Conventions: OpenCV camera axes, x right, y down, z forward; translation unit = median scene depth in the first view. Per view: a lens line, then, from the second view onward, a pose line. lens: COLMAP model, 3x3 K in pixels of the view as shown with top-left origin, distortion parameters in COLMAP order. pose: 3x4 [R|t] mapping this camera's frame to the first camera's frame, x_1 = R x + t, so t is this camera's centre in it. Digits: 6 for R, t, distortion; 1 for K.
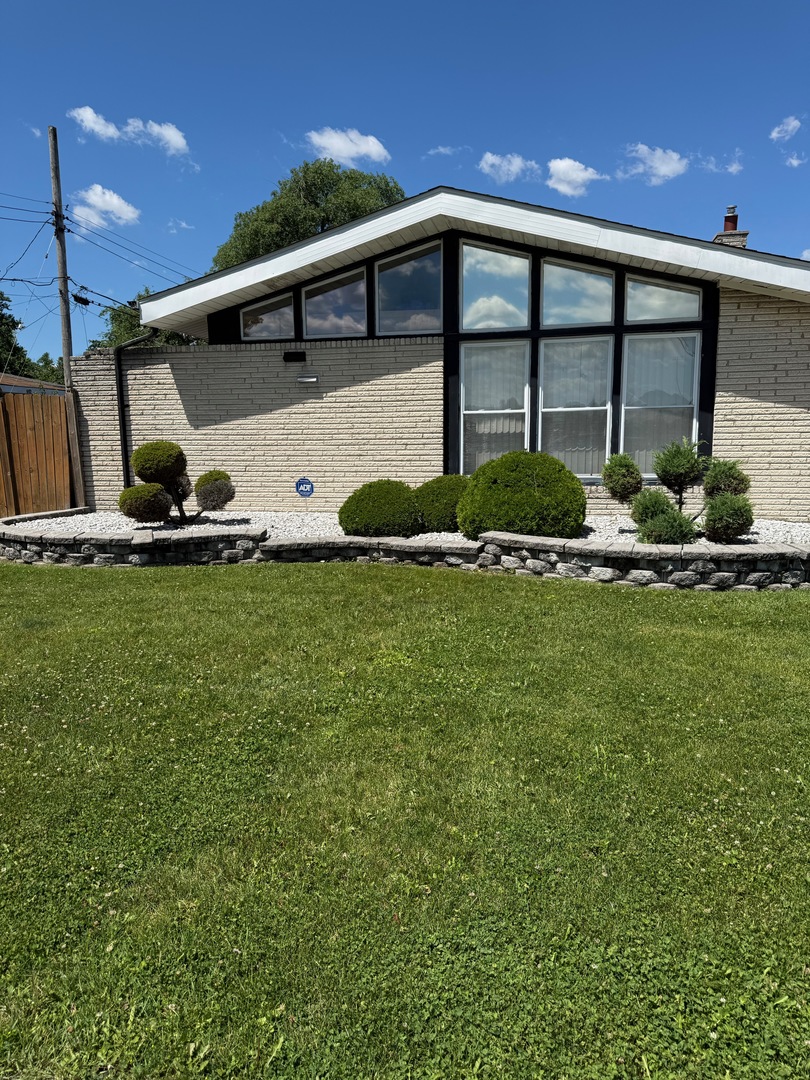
lens RADIAL K [[764.0, 0, 412.2], [0, 764.0, 540.4], [0, 0, 1]] dist [-0.004114, -0.026203]
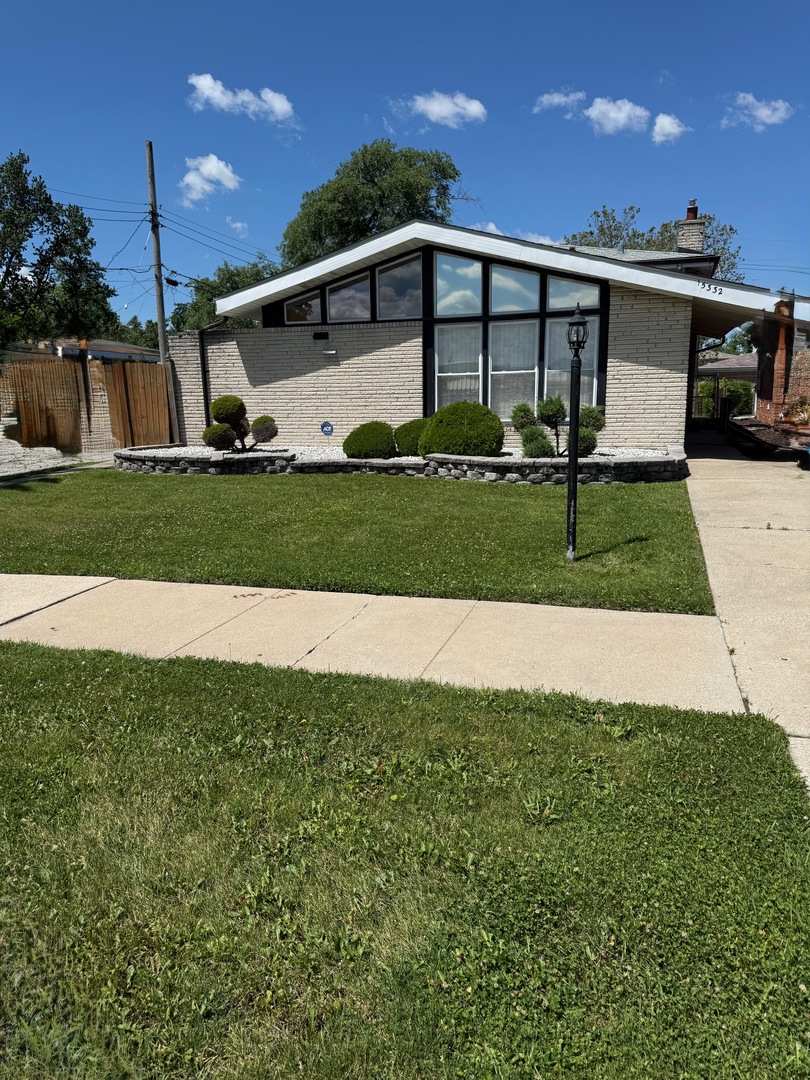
lens RADIAL K [[764.0, 0, 400.5], [0, 764.0, 544.7], [0, 0, 1]] dist [-0.004114, -0.026203]
pose [[0.993400, 0.018153, -0.113252, 0.172425], [-0.011594, 0.998231, 0.058305, 0.067622], [0.114110, -0.056607, 0.991854, -0.444951]]
